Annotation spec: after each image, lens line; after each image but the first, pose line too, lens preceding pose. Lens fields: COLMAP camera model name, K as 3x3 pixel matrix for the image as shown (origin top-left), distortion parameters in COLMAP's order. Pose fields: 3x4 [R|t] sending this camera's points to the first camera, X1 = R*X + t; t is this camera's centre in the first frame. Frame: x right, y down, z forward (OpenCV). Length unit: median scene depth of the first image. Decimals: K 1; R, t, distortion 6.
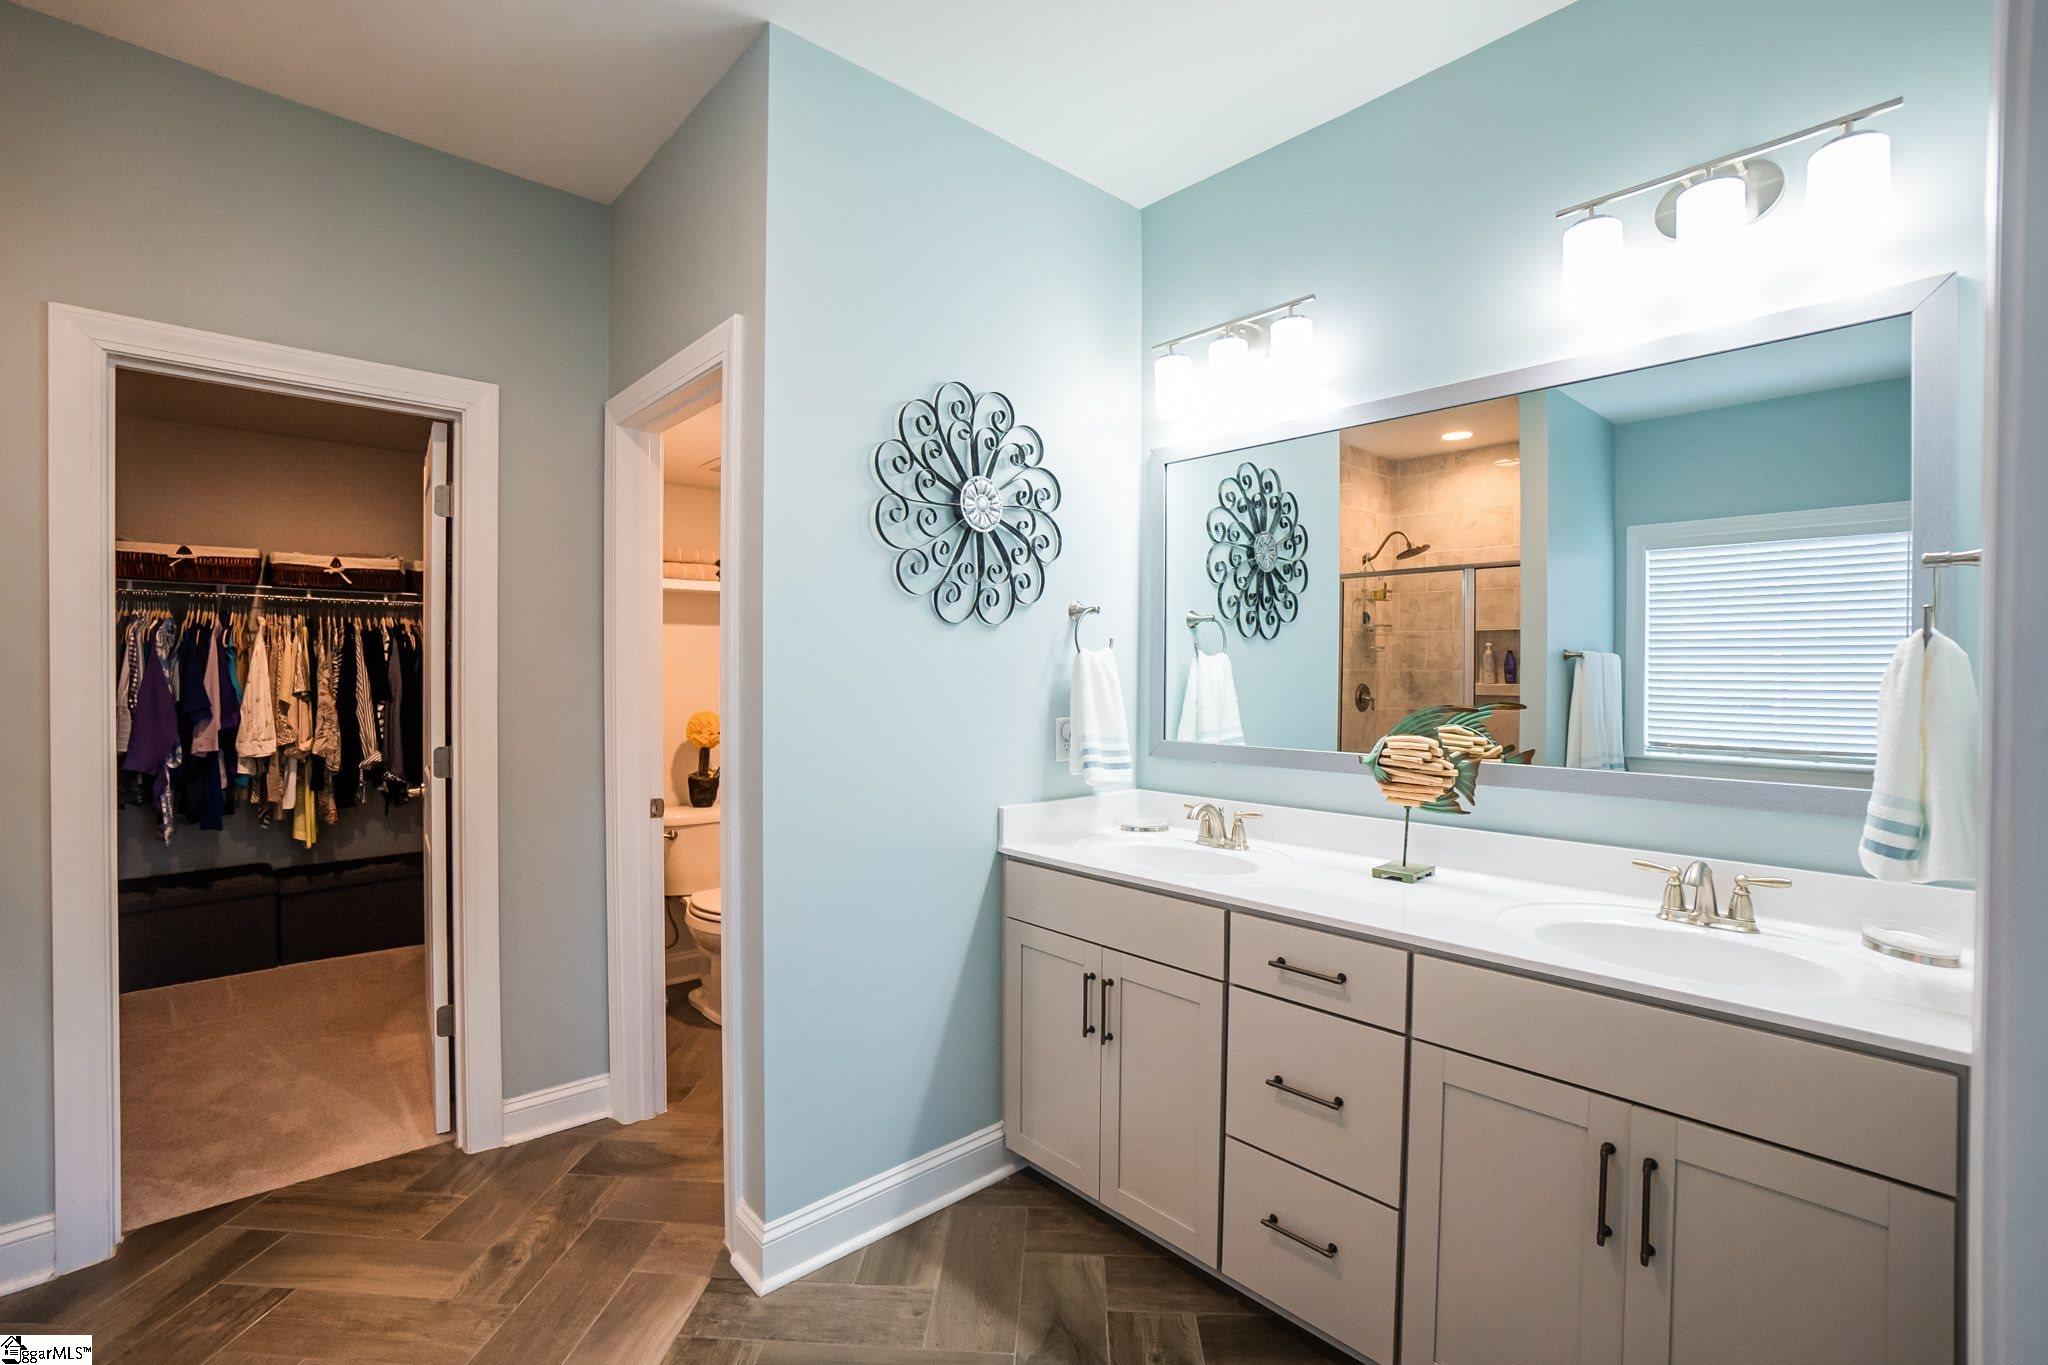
lens RADIAL K [[905.4, 0, 971.9], [0, 905.4, 675.1], [0, 0, 1]] dist [-0.063755, 0.025549]
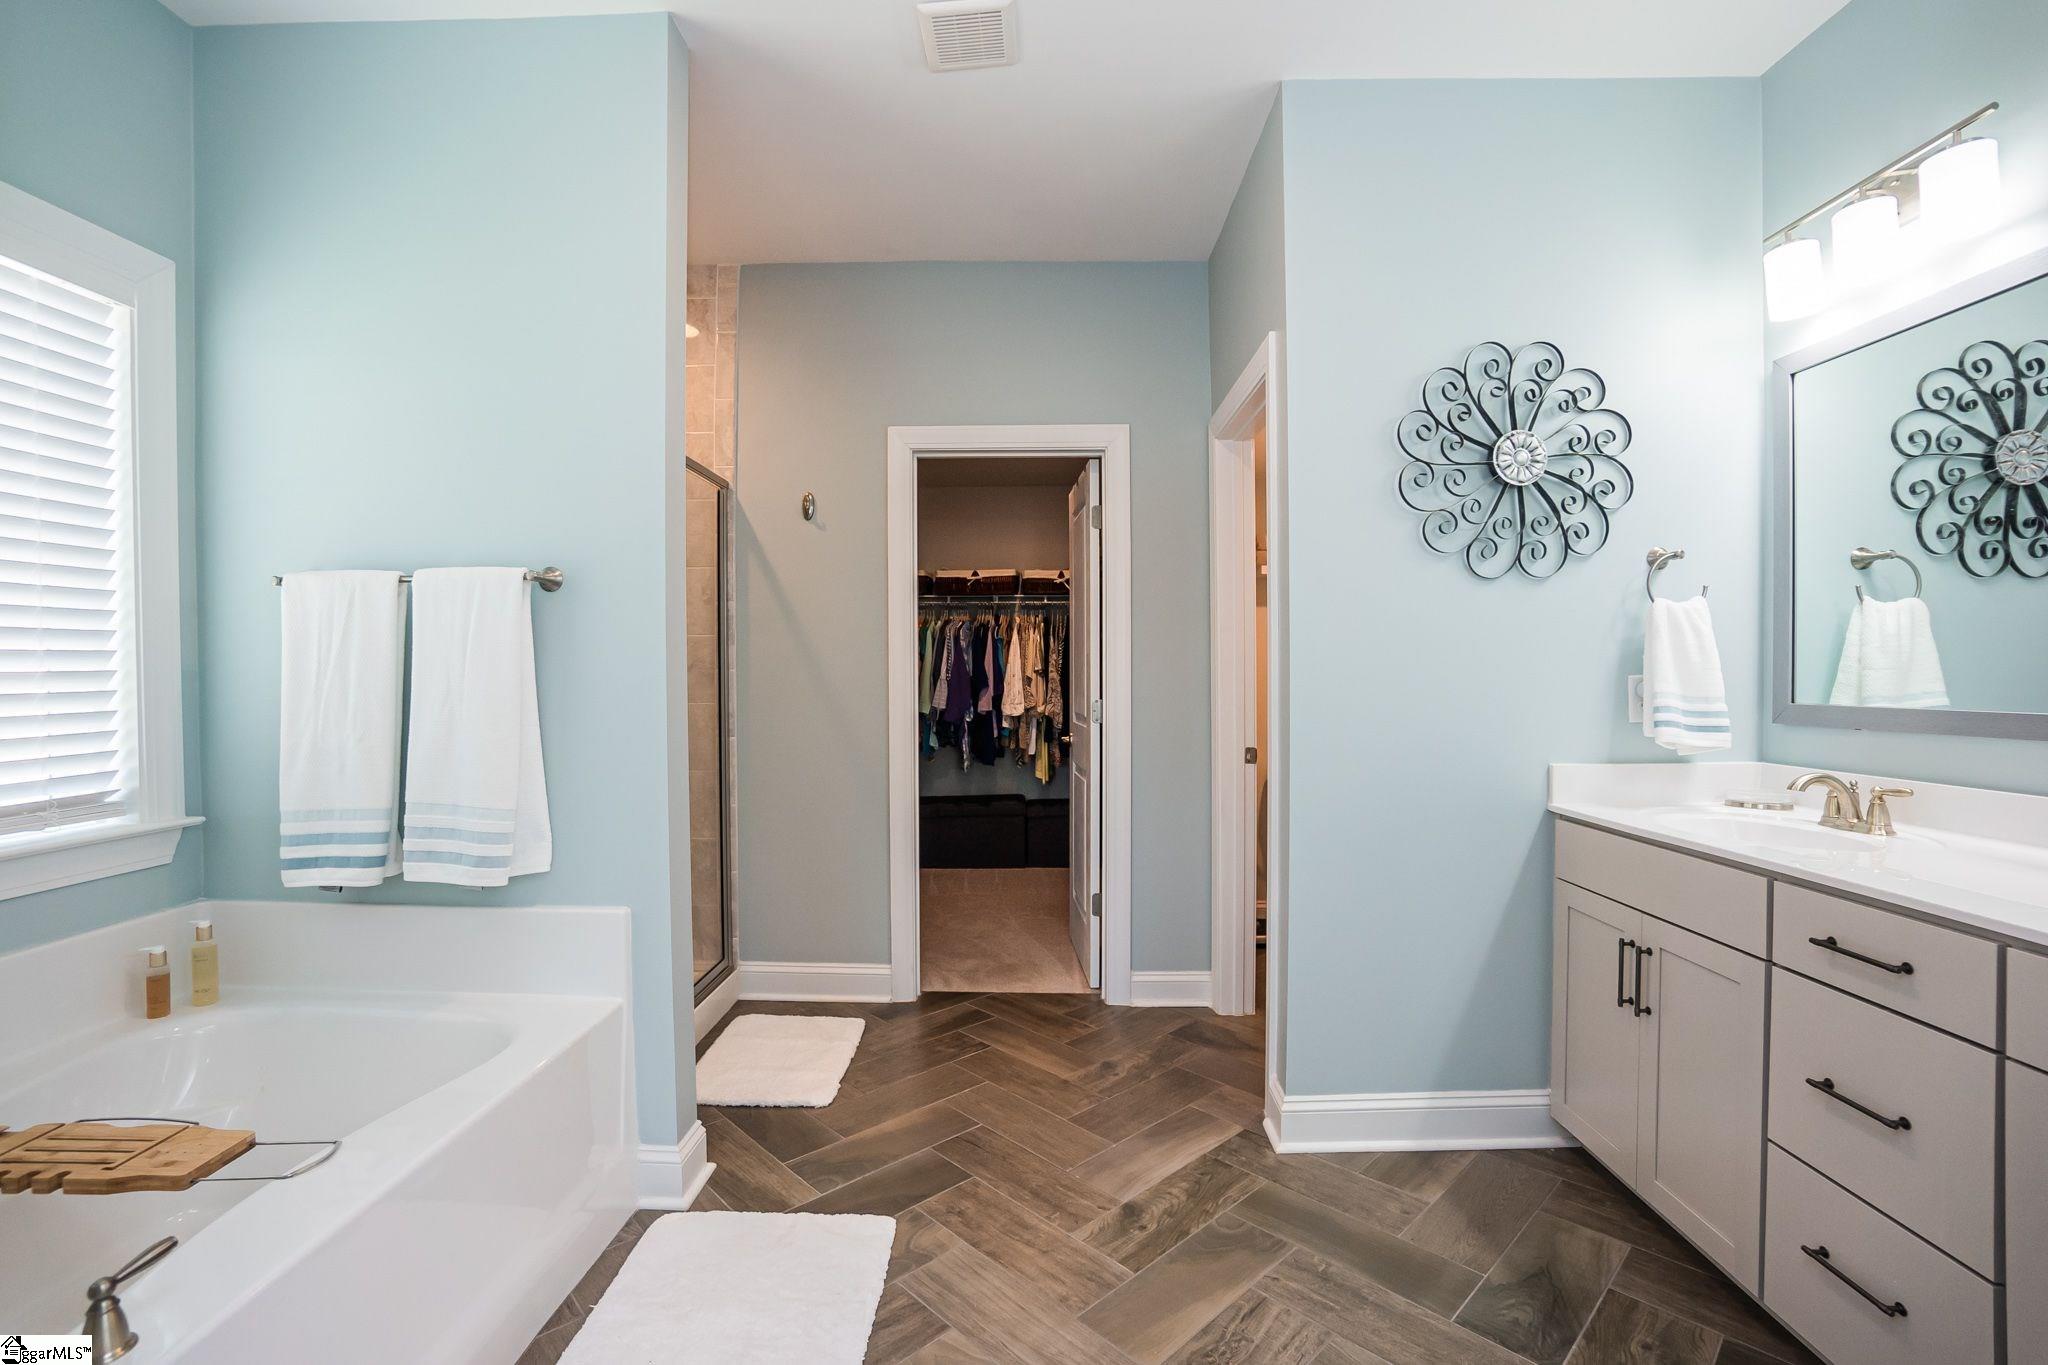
lens RADIAL K [[906.1, 0, 1009.7], [0, 906.1, 684.5], [0, 0, 1]] dist [-0.066385, 0.025509]
pose [[0.729124, 0.001724, -0.684380, 0.260668], [-0.000348, 0.999998, 0.002148, 0.057794], [0.684382, -0.001328, 0.729123, -0.098991]]
